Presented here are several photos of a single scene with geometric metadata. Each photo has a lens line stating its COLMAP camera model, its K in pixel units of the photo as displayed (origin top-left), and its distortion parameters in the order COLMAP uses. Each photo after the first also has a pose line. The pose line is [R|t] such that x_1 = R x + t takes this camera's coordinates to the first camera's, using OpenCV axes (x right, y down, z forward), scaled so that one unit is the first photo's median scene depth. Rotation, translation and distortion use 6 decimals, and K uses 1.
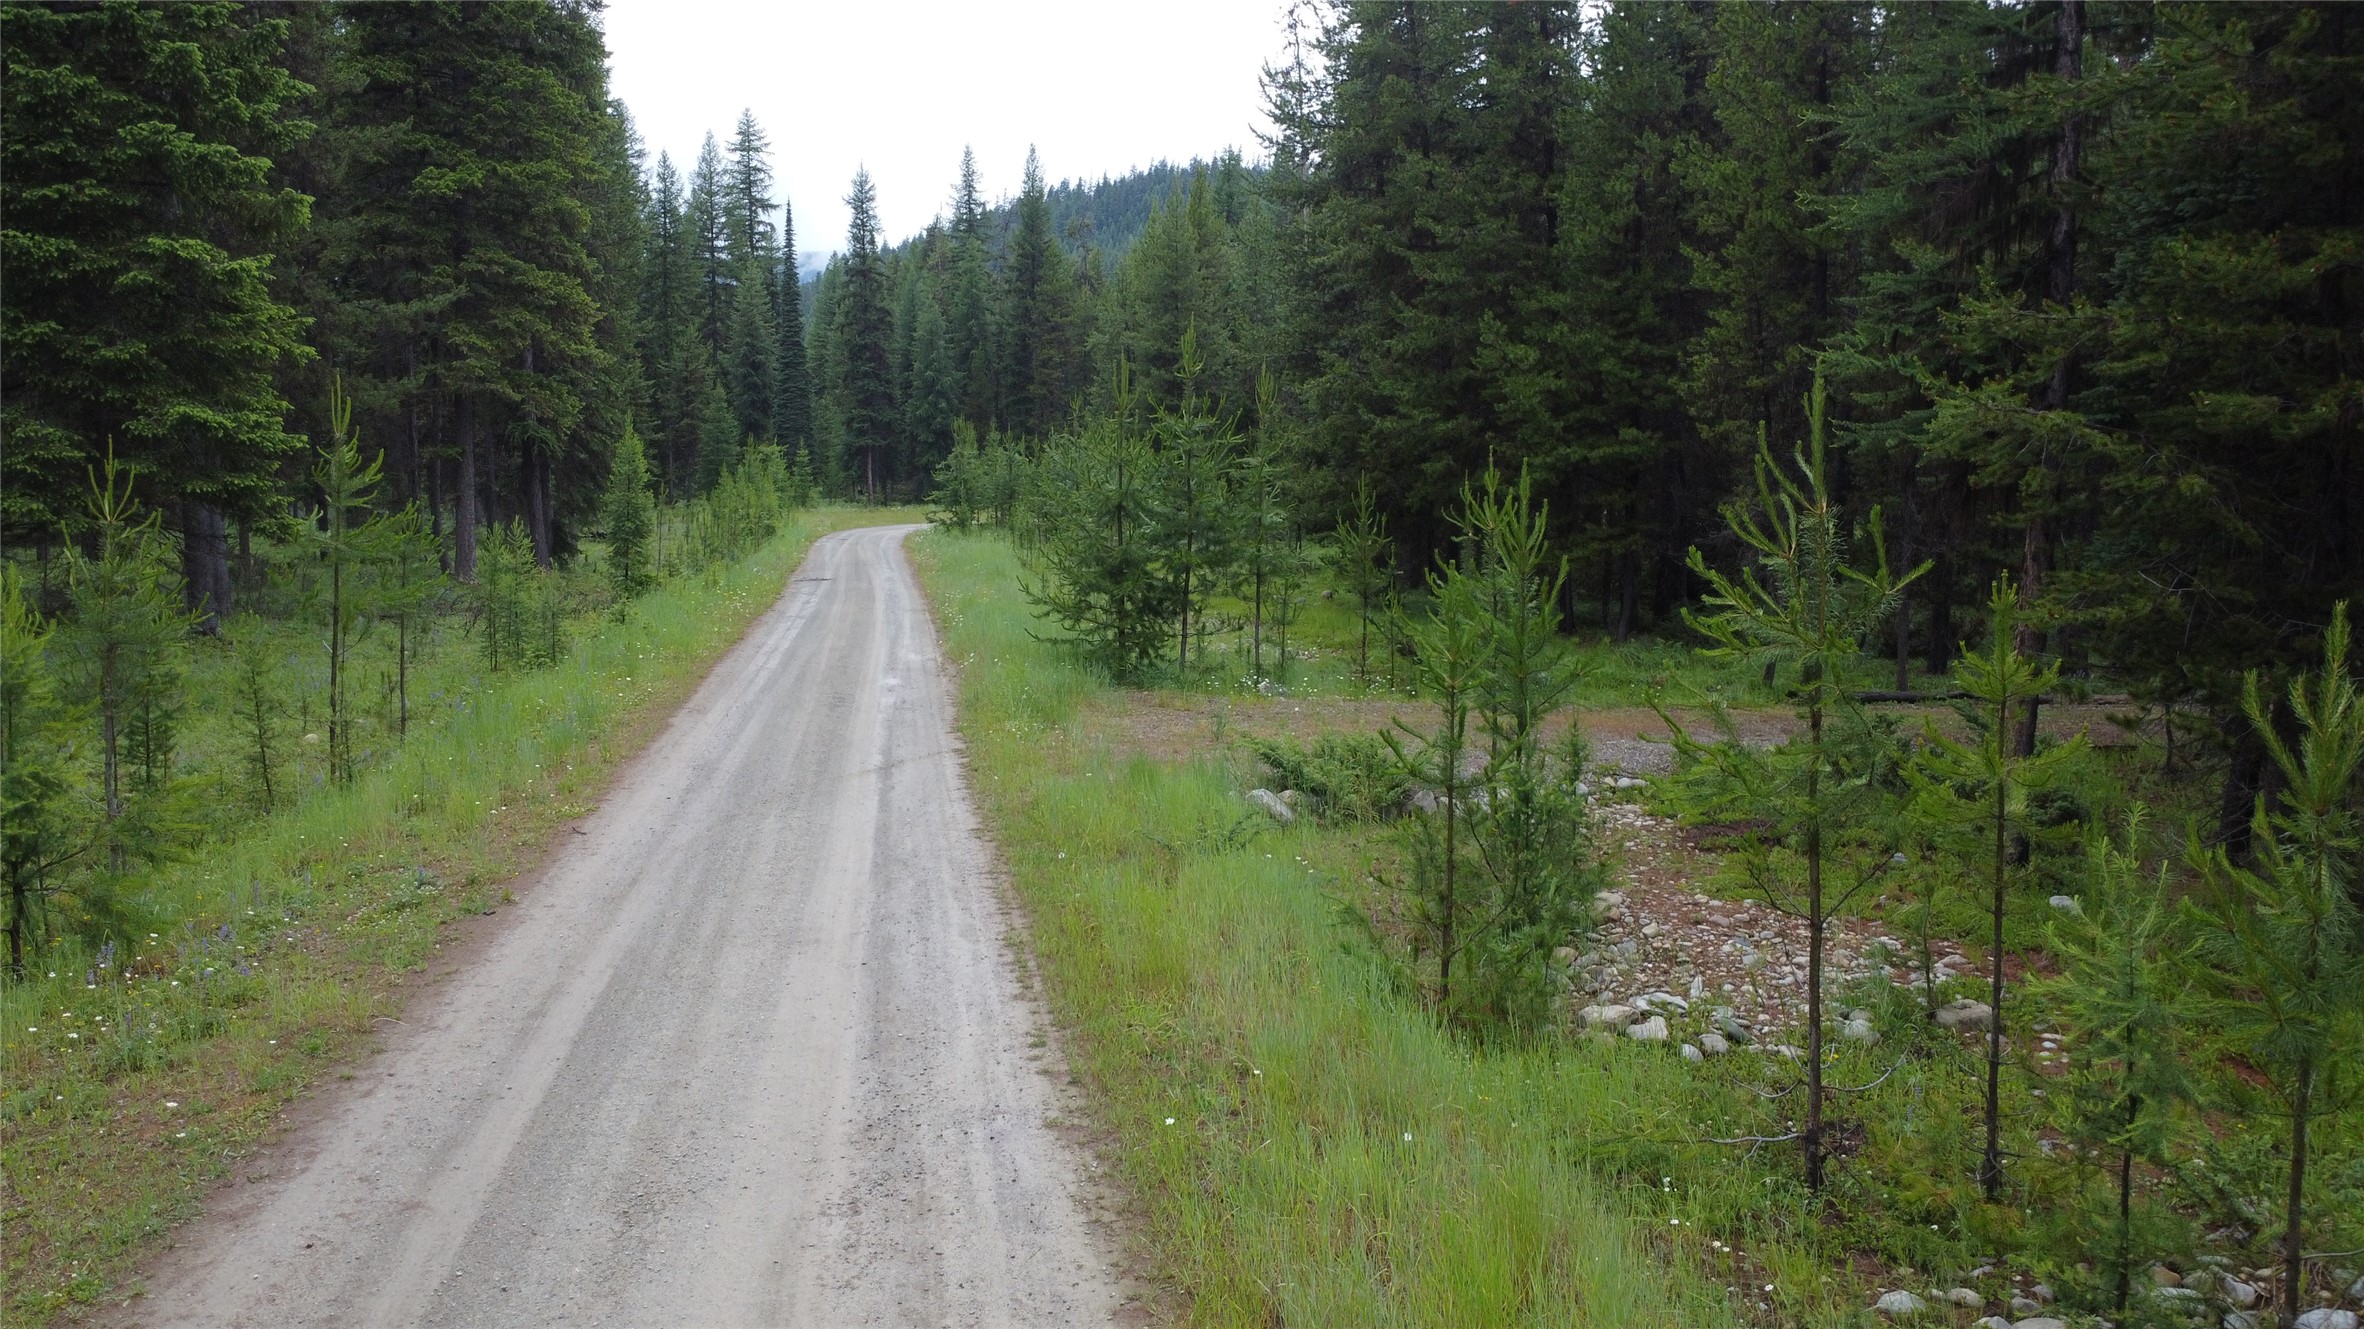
lens RADIAL K [[1783.2, 0, 1183.8], [0, 1783.2, 666.8], [0, 0, 1]] dist [0.005319, -0.005315]
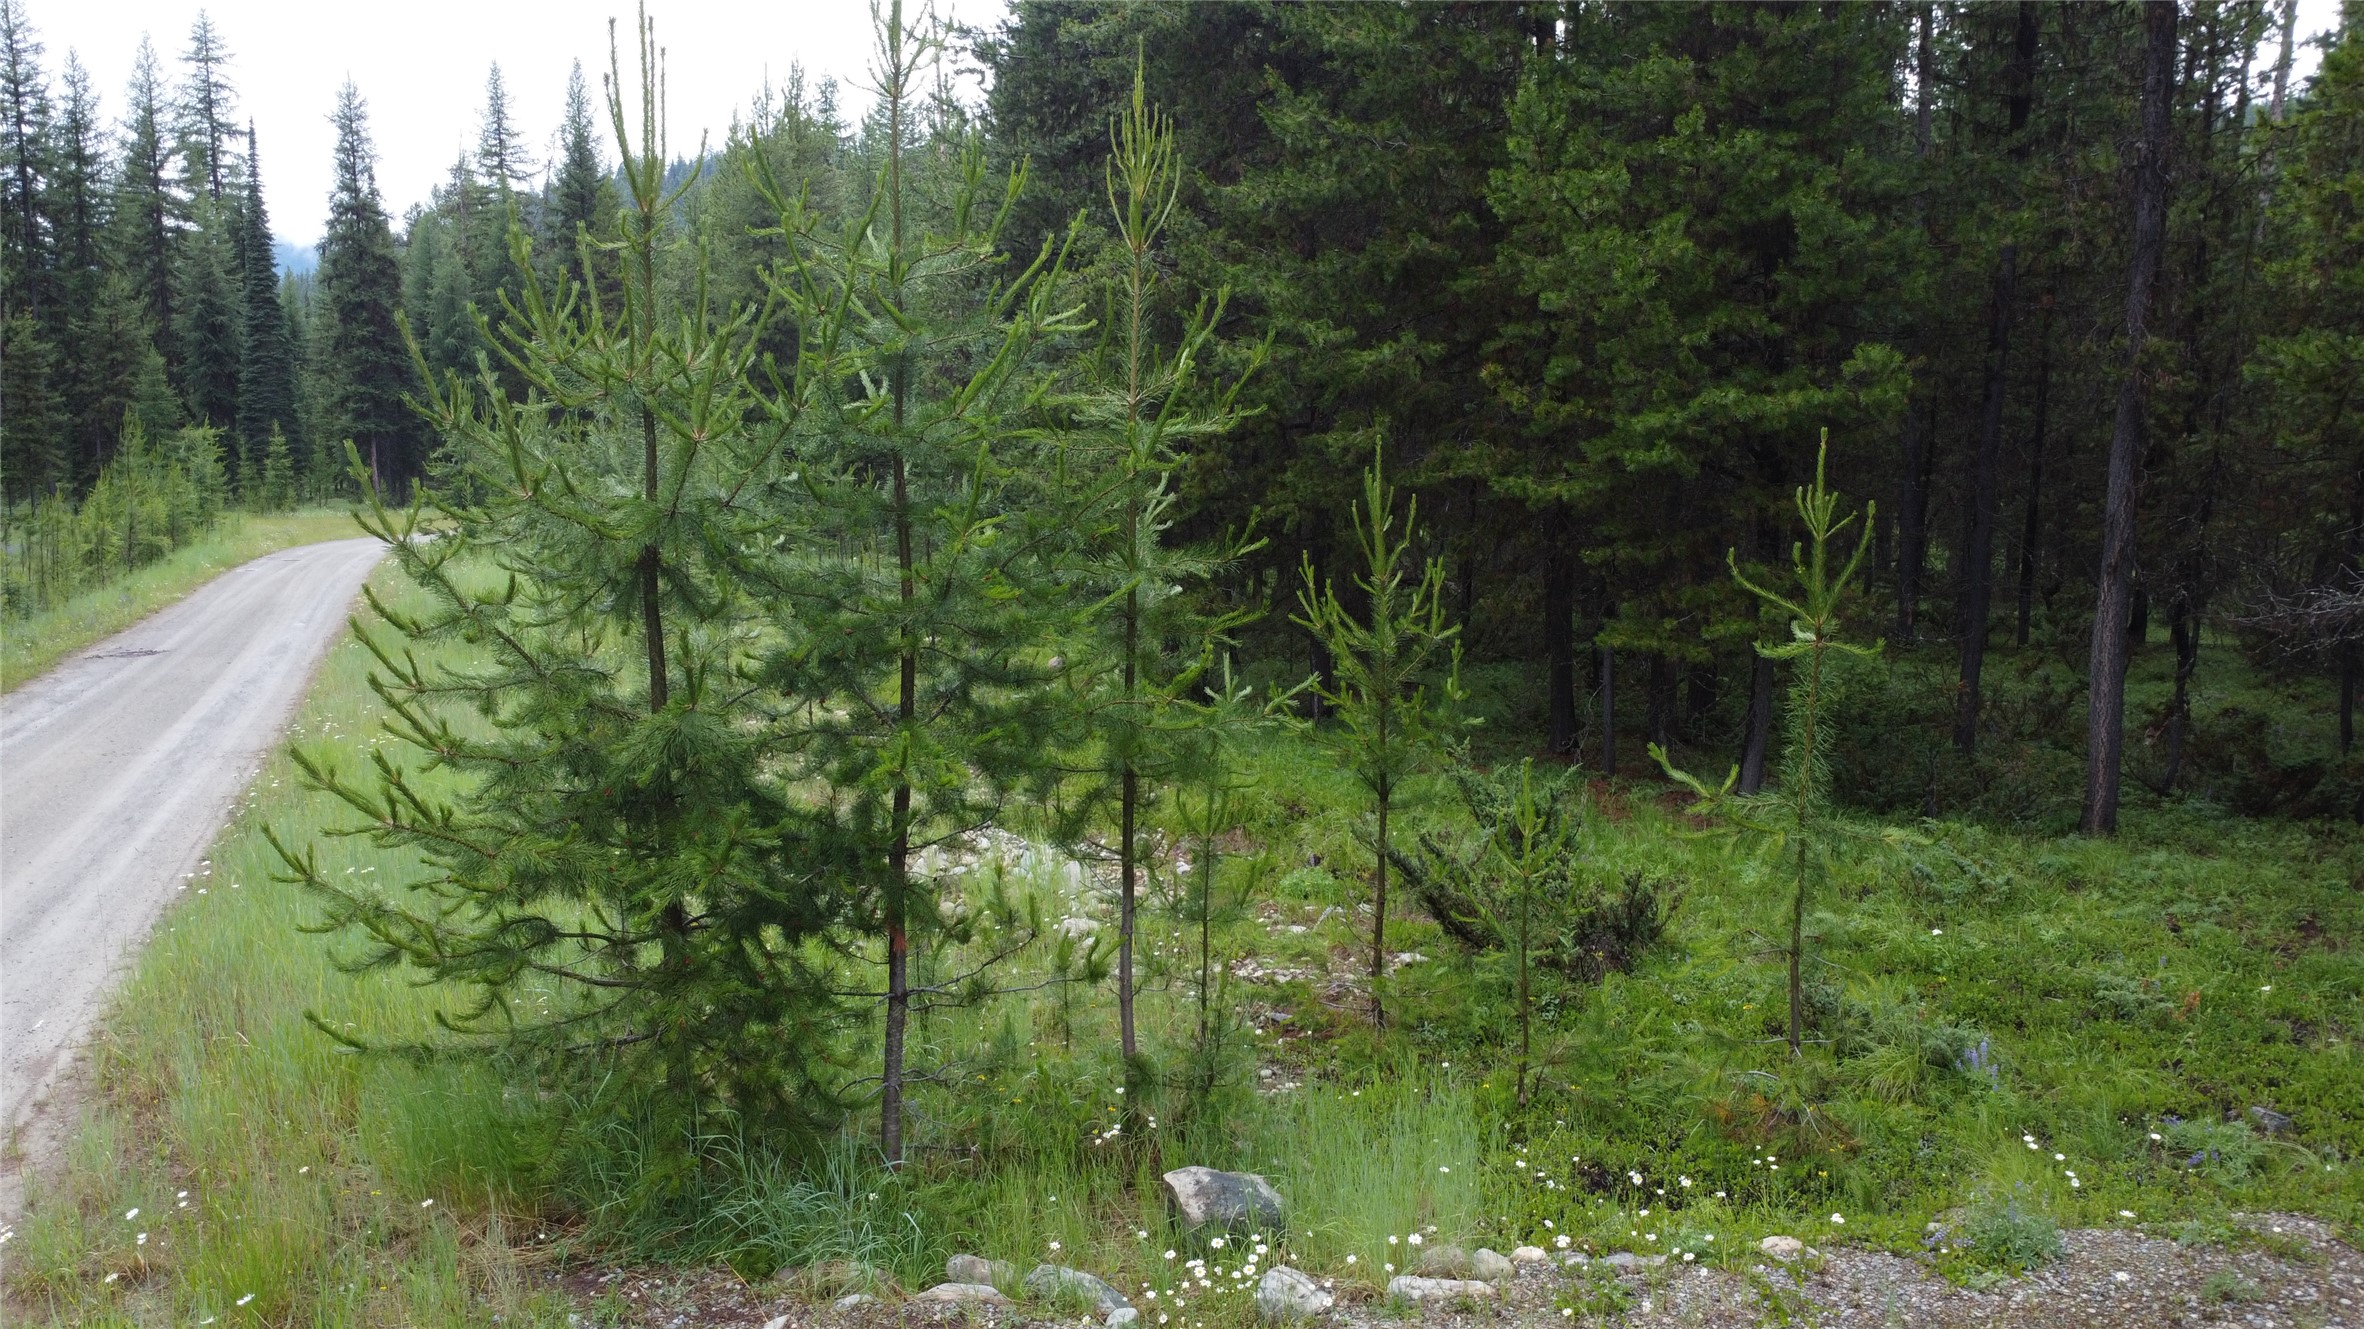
lens RADIAL K [[1783.2, 0, 1175.1], [0, 1783.2, 688.8], [0, 0, 1]] dist [0.005319, -0.005315]
pose [[0.975988, -0.030202, 0.215718, -0.005798], [0.026845, 0.999469, 0.018479, -0.025227], [-0.216162, -0.012244, 0.976281, 0.246275]]
